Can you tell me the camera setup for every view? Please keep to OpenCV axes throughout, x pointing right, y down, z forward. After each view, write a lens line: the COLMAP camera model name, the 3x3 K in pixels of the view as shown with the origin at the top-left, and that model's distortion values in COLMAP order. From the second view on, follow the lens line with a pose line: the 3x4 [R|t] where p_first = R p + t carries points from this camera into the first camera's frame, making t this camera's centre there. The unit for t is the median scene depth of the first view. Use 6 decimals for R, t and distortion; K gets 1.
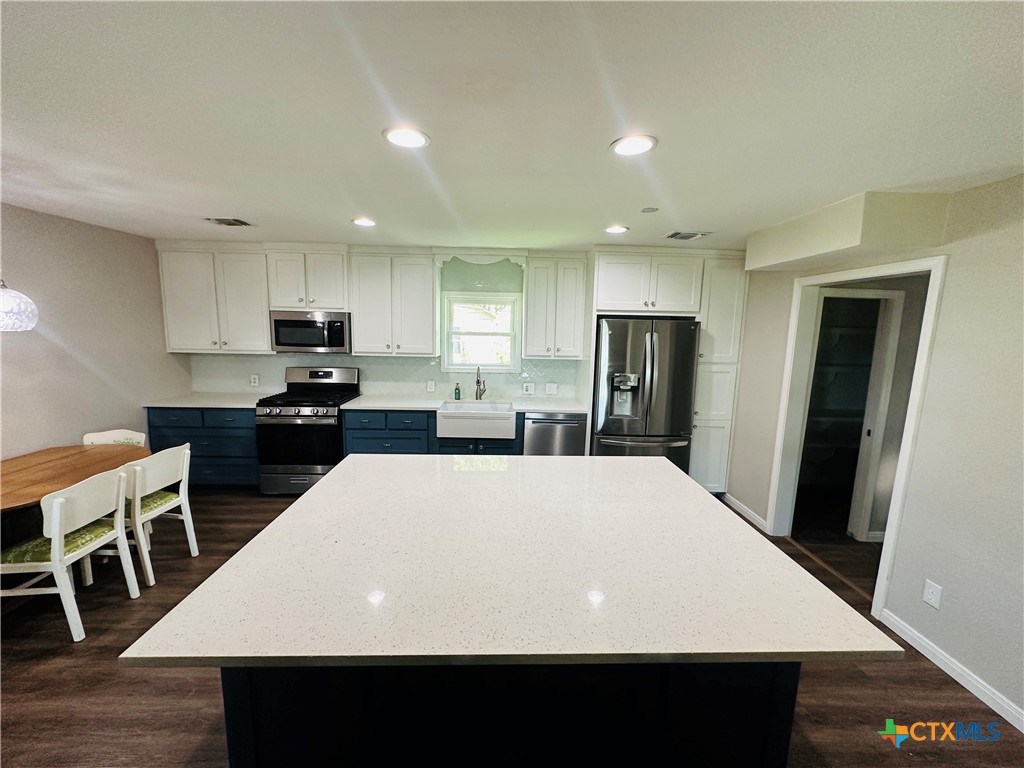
lens RADIAL K [[411.2, 0, 511.4], [0, 411.2, 383.7], [0, 0, 1]] dist [-0.002251, 0.000358]
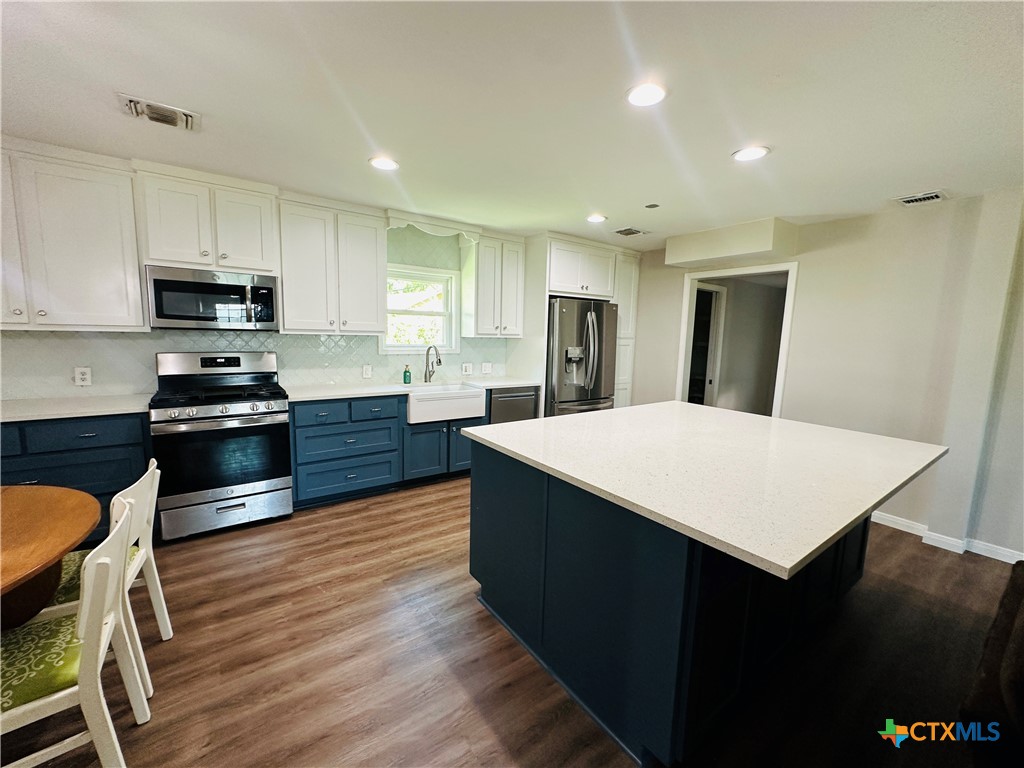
lens RADIAL K [[411.2, 0, 510.9], [0, 411.2, 385.0], [0, 0, 1]] dist [-0.002251, 0.000358]
pose [[0.830971, -0.070003, 0.551893, -0.476591], [0.069466, 0.997344, 0.021911, 0.040965], [-0.551961, 0.020130, 0.833627, 0.130194]]
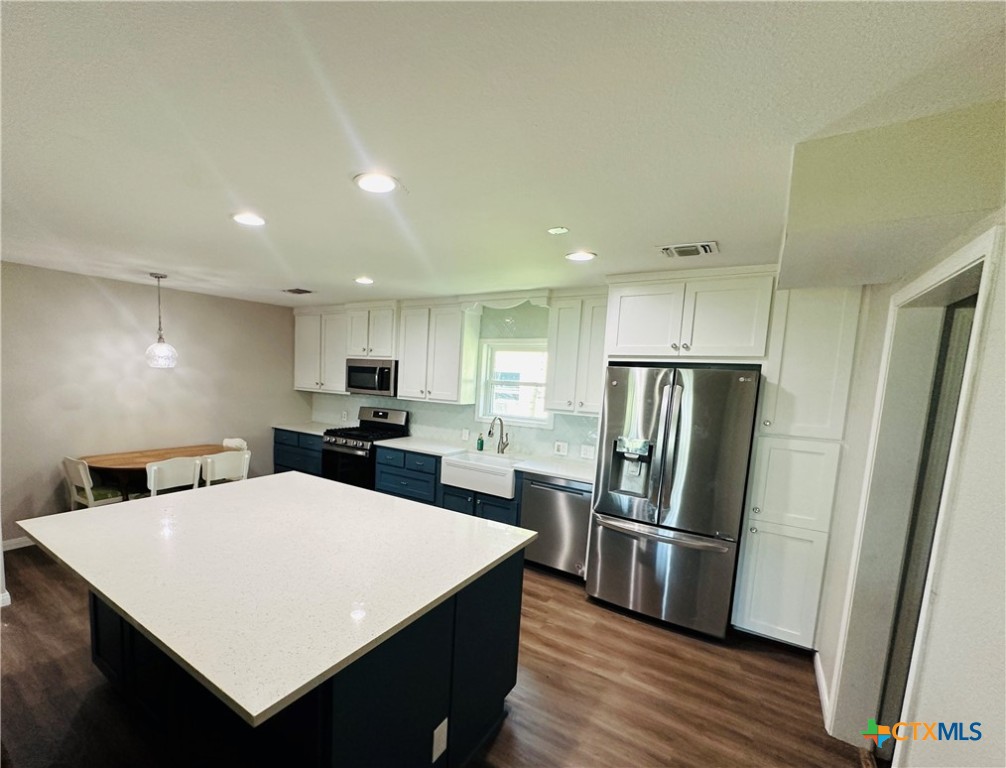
lens RADIAL K [[457.0, 0, 437.9], [0, 457.0, 419.5], [0, 0, 1]] dist [0.004356, 0.000079]
pose [[0.794090, 0.076055, -0.603023, 0.462106], [-0.111435, 0.993541, -0.021434, 0.000643], [0.597498, 0.084218, 0.797436, 0.093326]]
